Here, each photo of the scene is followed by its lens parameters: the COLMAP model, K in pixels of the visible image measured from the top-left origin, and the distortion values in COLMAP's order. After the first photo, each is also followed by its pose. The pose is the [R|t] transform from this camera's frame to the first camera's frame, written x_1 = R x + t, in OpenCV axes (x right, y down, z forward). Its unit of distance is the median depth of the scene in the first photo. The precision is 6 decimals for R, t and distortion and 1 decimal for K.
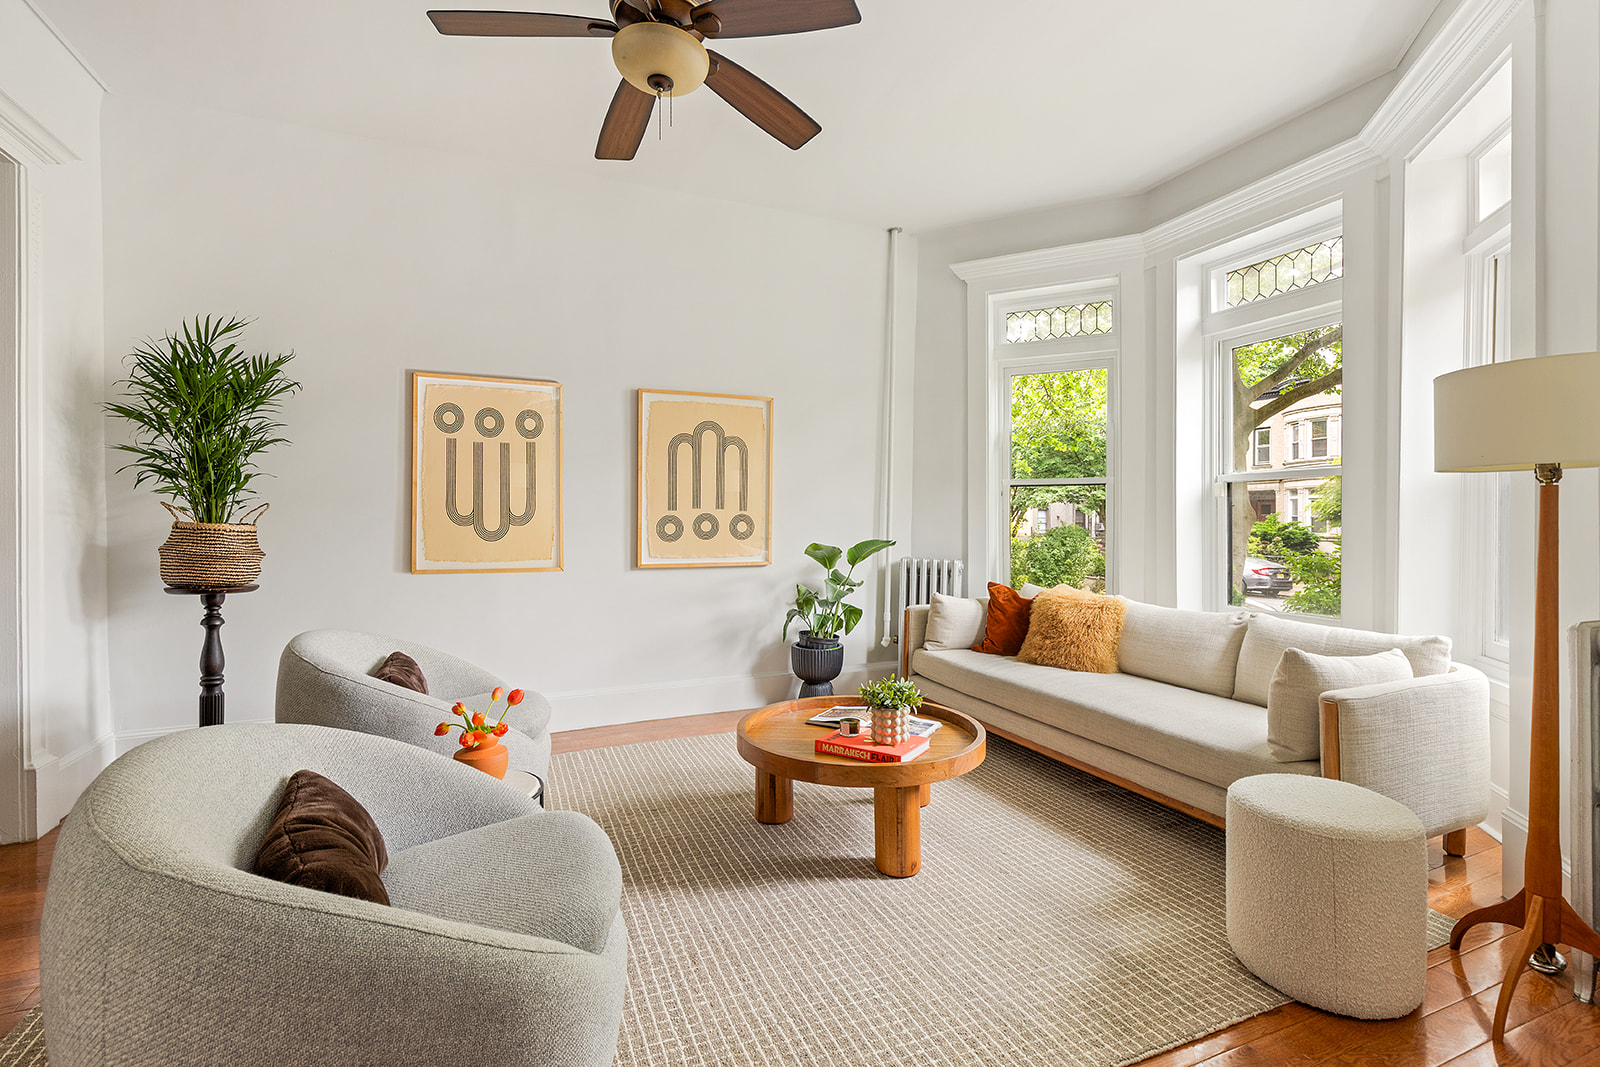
lens RADIAL K [[734.5, 0, 802.0], [0, 734.5, 526.5], [0, 0, 1]] dist [0.013160, -0.000742]
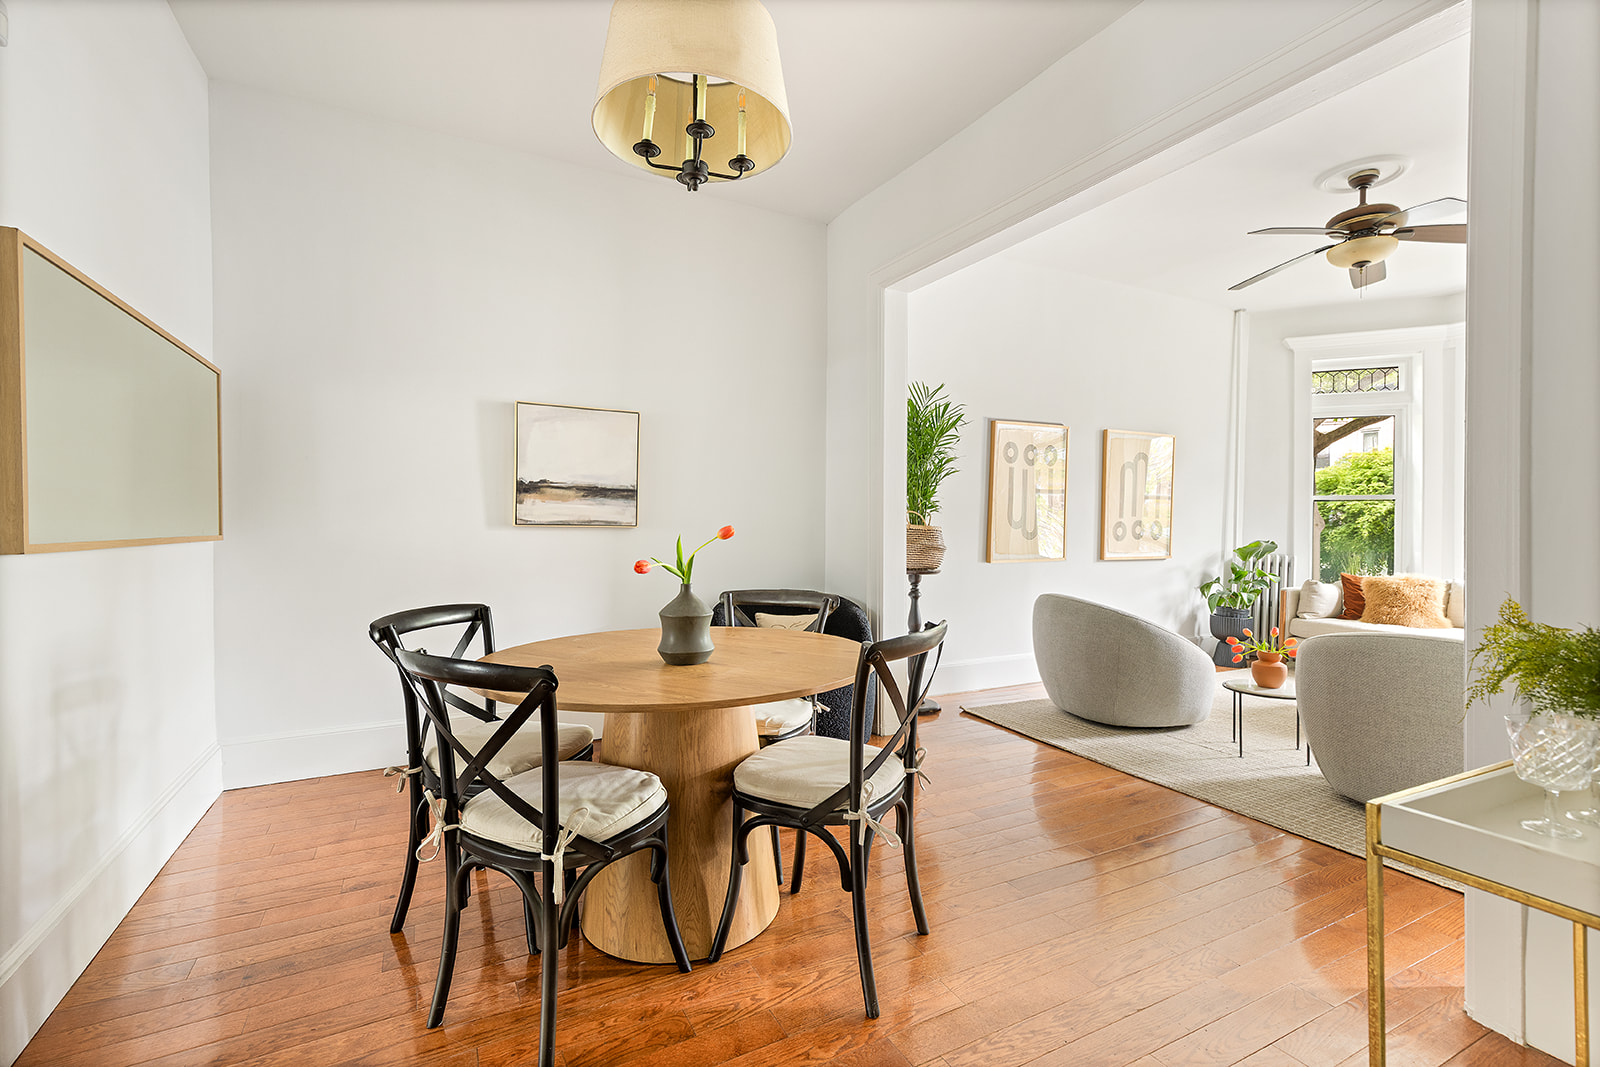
lens RADIAL K [[734.5, 0, 803.6], [0, 734.5, 532.8], [0, 0, 1]] dist [0.013160, -0.000742]
pose [[0.997070, 0.005424, 0.076307, -0.903872], [-0.006035, 0.999952, 0.007782, -0.001770], [-0.076261, -0.008220, 0.997054, -0.340196]]
